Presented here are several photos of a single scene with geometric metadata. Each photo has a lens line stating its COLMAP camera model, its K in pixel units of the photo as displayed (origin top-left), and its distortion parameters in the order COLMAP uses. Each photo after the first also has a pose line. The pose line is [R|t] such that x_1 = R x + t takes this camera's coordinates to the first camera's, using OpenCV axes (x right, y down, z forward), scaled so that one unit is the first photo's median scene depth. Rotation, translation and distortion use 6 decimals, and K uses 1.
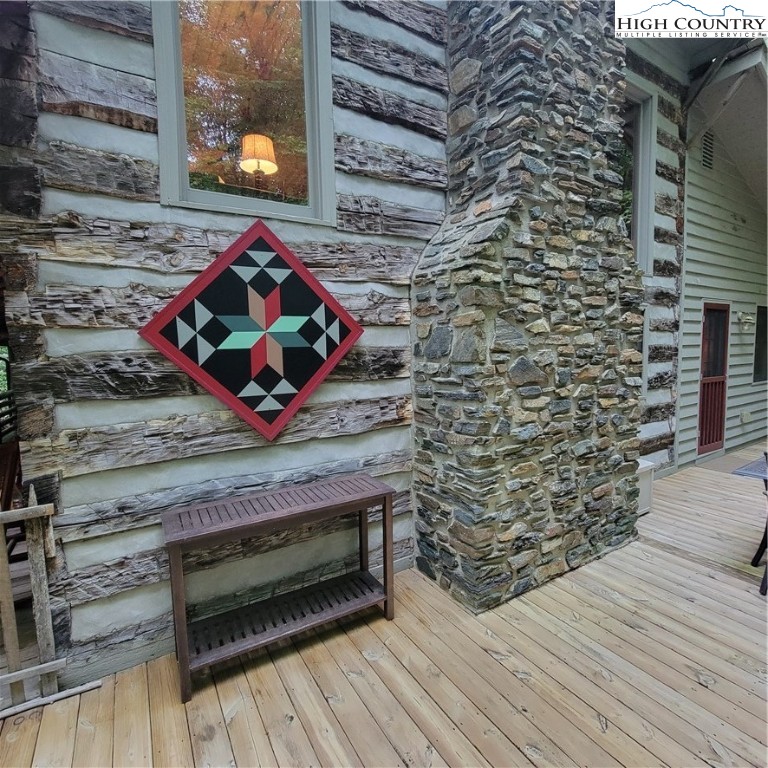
lens RADIAL K [[421.2, 0, 385.5], [0, 421.2, 378.7], [0, 0, 1]] dist [-0.001559, -0.001080]
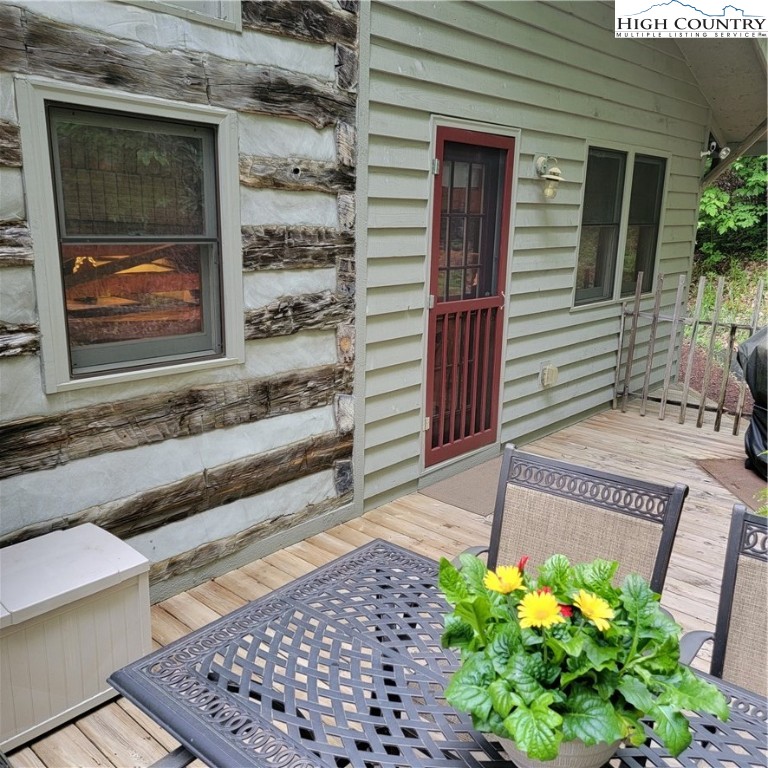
lens RADIAL K [[709.5, 0, 382.1], [0, 709.5, 382.9], [0, 0, 1]] dist [0.055869, 0.000000]
pose [[0.962433, -0.025635, 0.270305, 0.926249], [-0.019817, 0.986246, 0.164093, -0.078063], [-0.270793, -0.163285, 0.948688, 0.528374]]
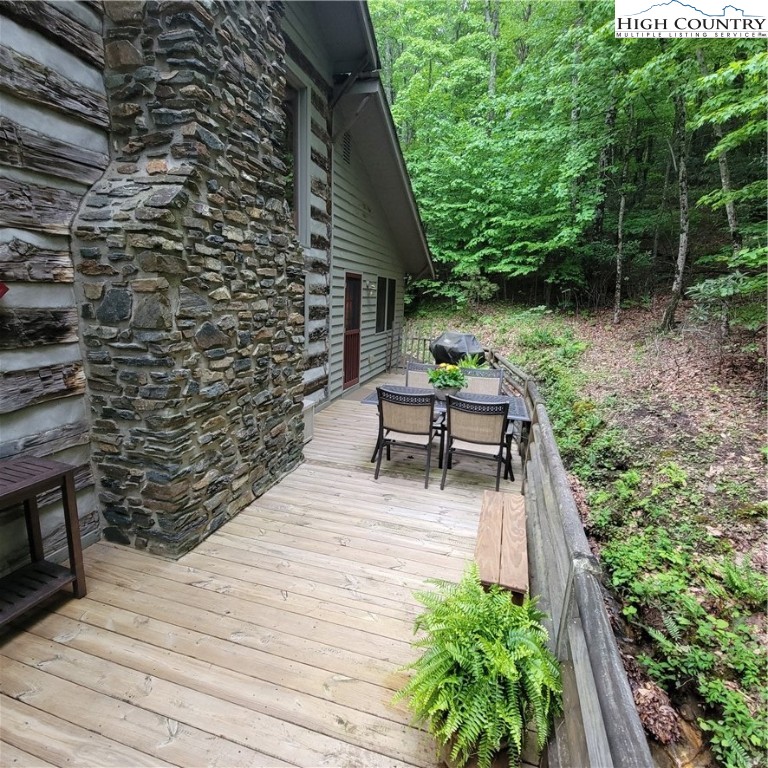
lens RADIAL K [[421.2, 0, 385.9], [0, 421.2, 379.7], [0, 0, 1]] dist [-0.001559, -0.001080]
pose [[0.742871, -0.085475, 0.663955, -0.059251], [-0.001408, 0.991613, 0.129232, -0.041299], [-0.669433, -0.096937, 0.736521, -0.110275]]
